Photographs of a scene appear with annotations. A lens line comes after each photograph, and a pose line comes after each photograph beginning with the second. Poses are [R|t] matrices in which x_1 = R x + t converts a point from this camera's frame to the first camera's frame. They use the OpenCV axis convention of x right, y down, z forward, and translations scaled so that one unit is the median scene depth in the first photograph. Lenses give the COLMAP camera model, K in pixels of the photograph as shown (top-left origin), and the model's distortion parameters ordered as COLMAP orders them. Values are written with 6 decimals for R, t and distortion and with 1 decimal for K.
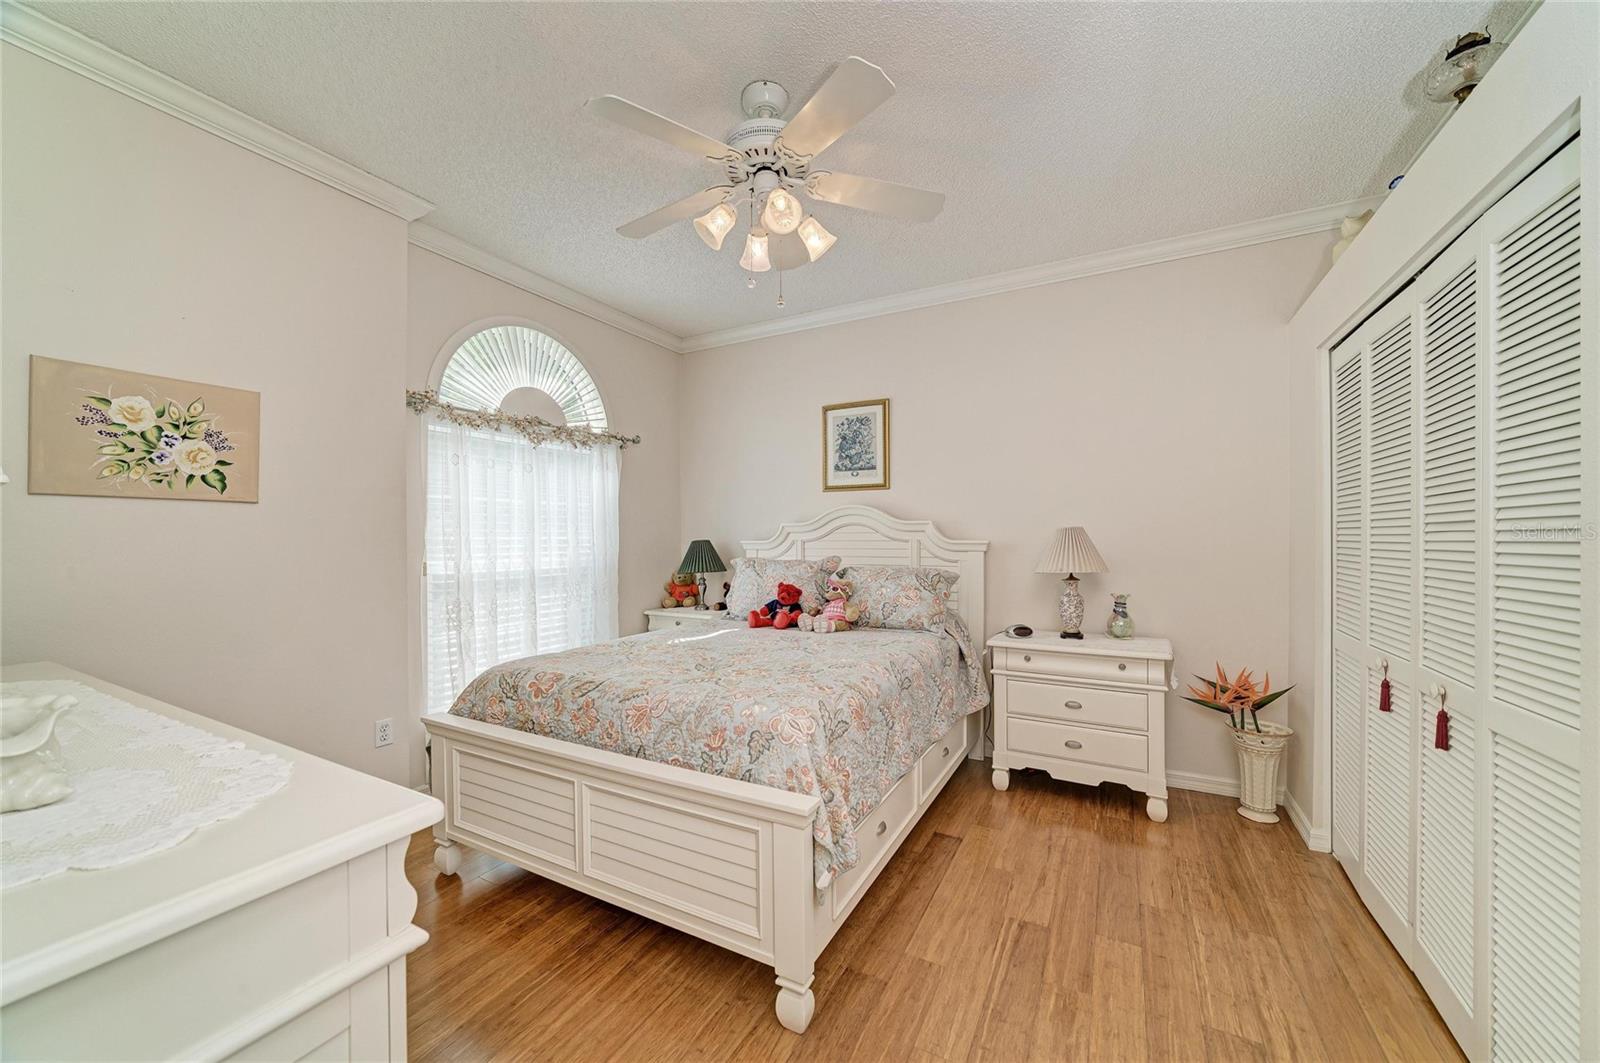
lens RADIAL K [[619.6, 0, 815.2], [0, 619.6, 540.2], [0, 0, 1]] dist [-0.013257, 0.000161]
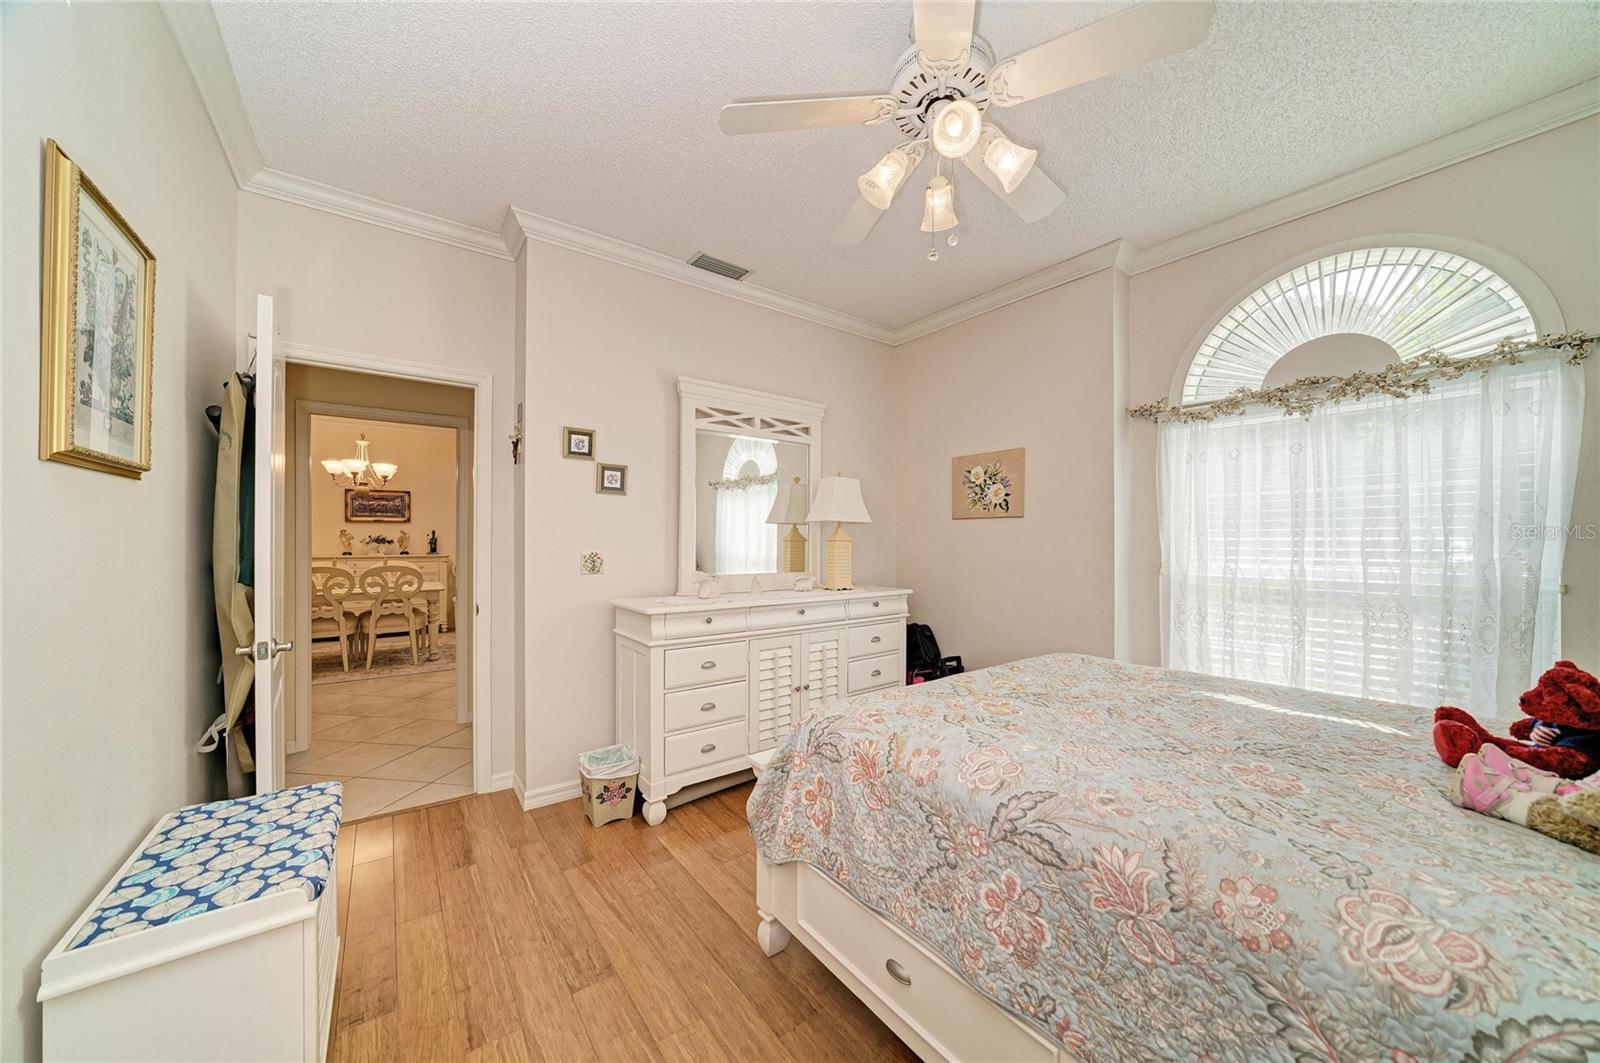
lens RADIAL K [[619.6, 0, 815.2], [0, 619.6, 540.2], [0, 0, 1]] dist [-0.013257, 0.000161]
pose [[-0.469851, -0.010402, -0.882684, 0.802009], [-0.012802, 0.999906, -0.004969, 0.015816], [0.882653, 0.008965, -0.469940, 1.344405]]
